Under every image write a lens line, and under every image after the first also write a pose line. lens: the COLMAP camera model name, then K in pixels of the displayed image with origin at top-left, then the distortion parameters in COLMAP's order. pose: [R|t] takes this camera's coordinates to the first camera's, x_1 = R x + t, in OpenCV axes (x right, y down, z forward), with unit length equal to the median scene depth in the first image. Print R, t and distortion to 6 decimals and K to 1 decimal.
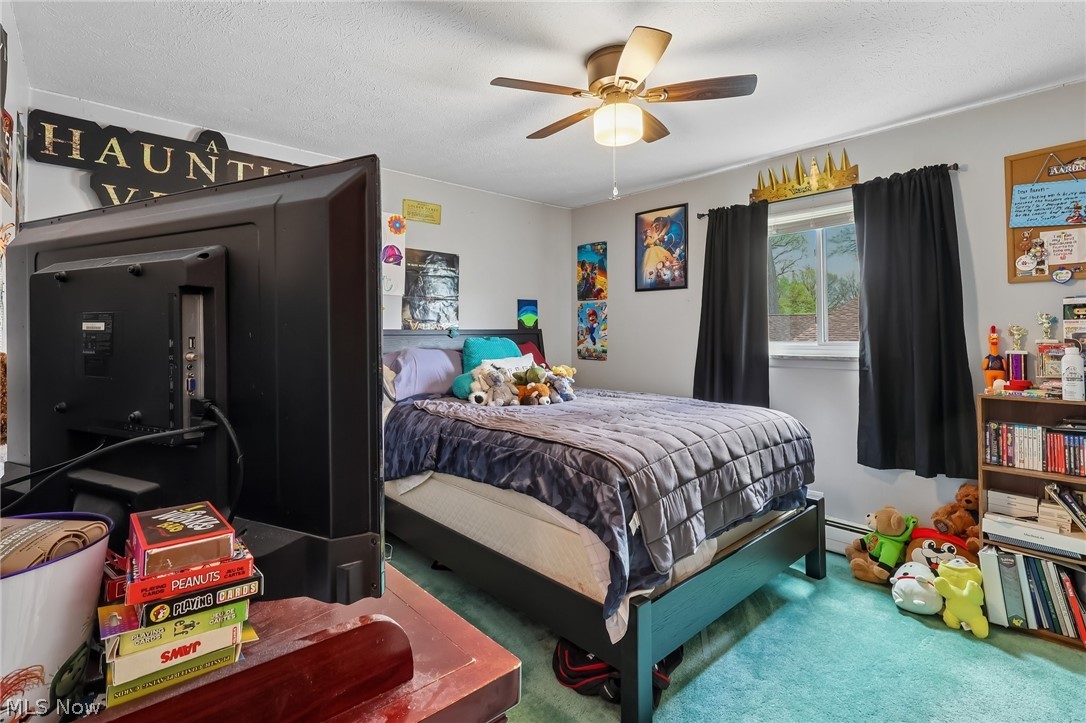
lens RADIAL K [[511.0, 0, 549.9], [0, 511.0, 335.4], [0, 0, 1]] dist [-0.016011, 0.000096]
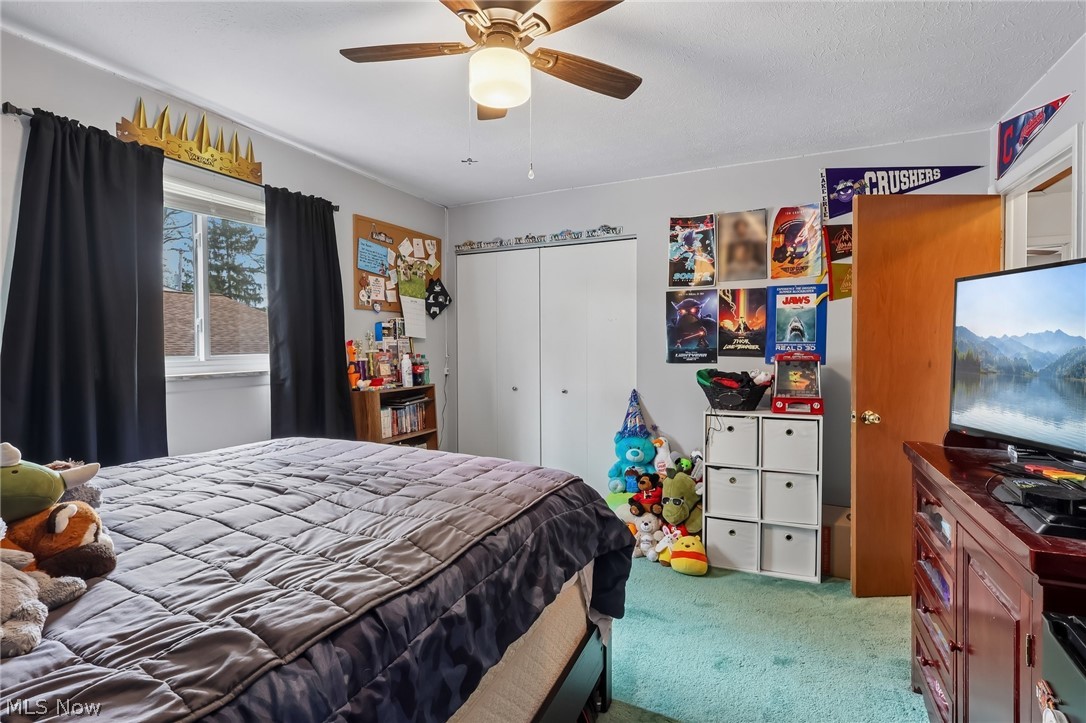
lens RADIAL K [[511.0, 0, 542.6], [0, 511.0, 356.4], [0, 0, 1]] dist [-0.016011, 0.000096]
pose [[-0.400477, -0.026213, 0.915932, -0.463975], [-0.005923, 0.999644, 0.026019, -0.011179], [-0.916288, 0.004995, -0.400490, 0.912027]]
